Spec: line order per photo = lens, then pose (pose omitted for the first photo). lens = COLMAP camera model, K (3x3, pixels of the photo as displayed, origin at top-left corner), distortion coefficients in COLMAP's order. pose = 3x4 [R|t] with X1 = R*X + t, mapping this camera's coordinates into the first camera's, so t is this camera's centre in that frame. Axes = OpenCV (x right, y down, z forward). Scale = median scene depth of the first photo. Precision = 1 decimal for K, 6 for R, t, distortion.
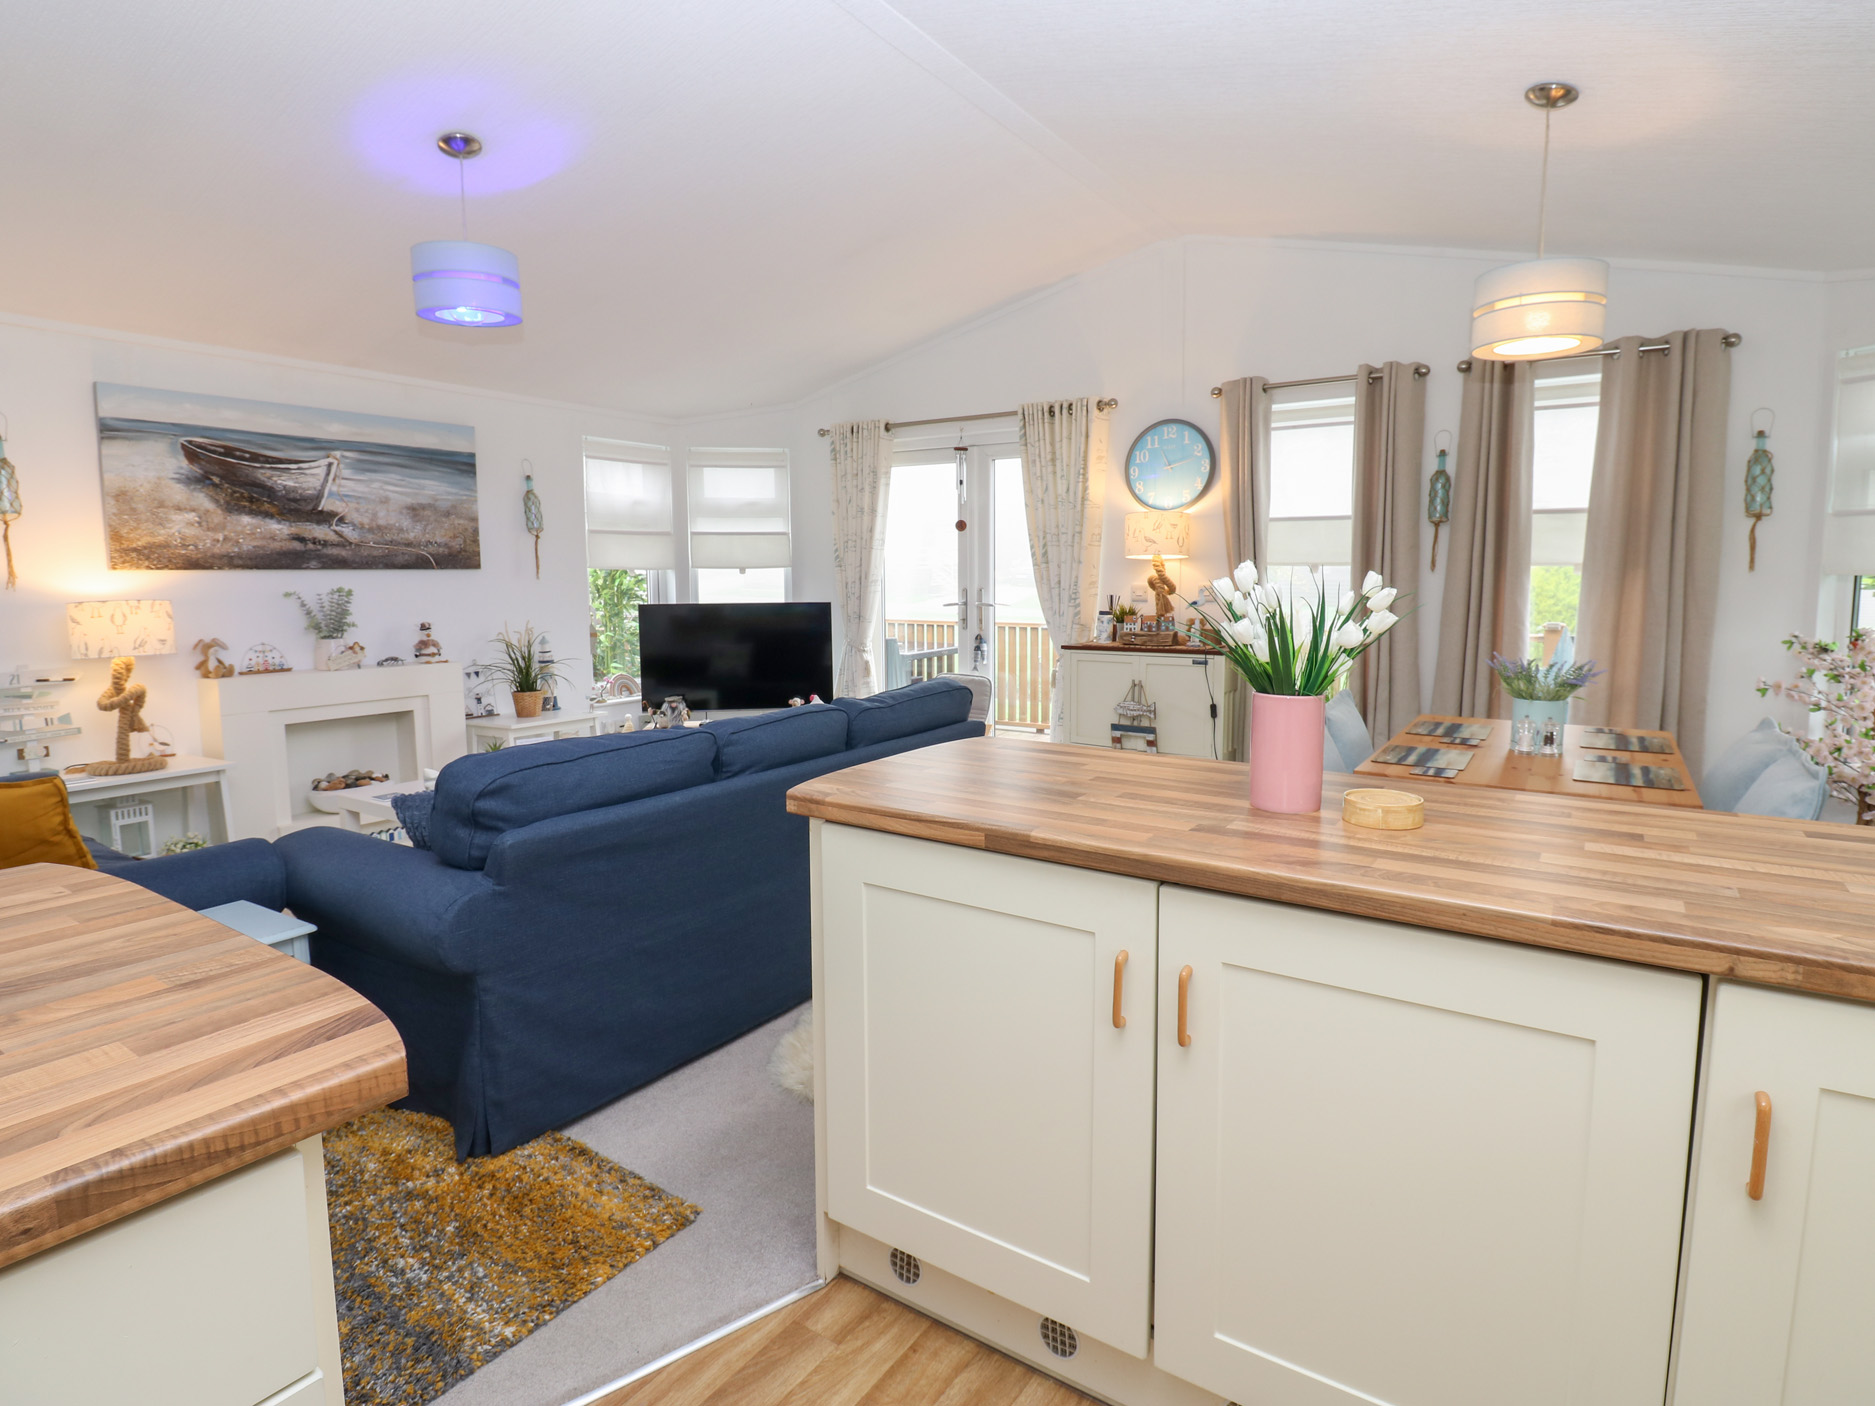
lens RADIAL K [[989.5, 0, 945.7], [0, 989.5, 687.9], [0, 0, 1]] dist [0.000750, -0.014736]
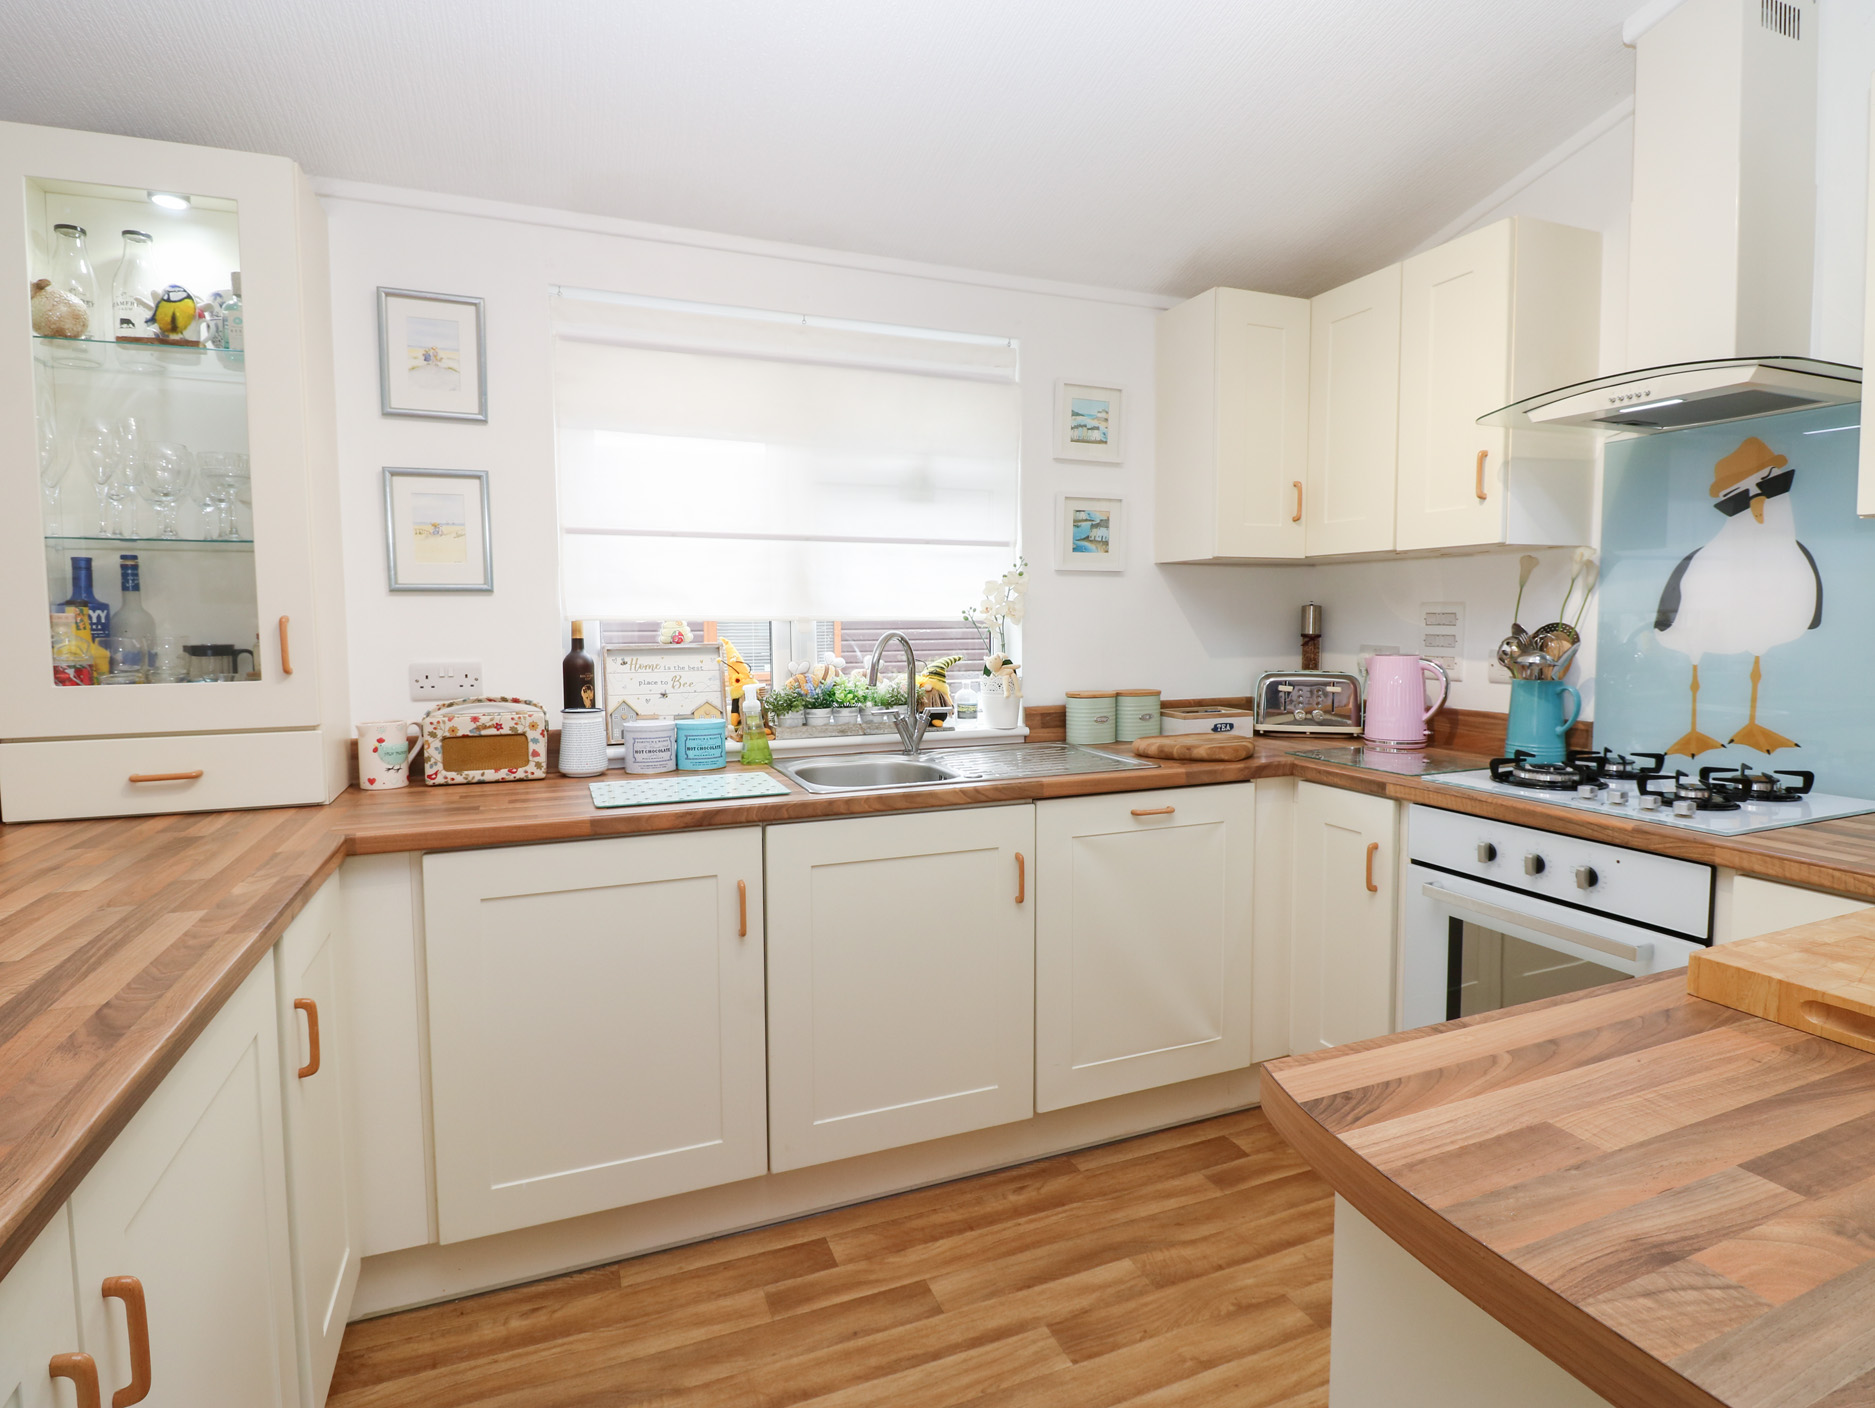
lens RADIAL K [[989.5, 0, 954.7], [0, 989.5, 679.0], [0, 0, 1]] dist [0.000750, -0.014736]
pose [[-0.832524, -0.029456, 0.553205, -0.147919], [0.069772, 0.985059, 0.157450, -0.038771], [-0.549577, 0.169679, -0.818030, 0.344861]]
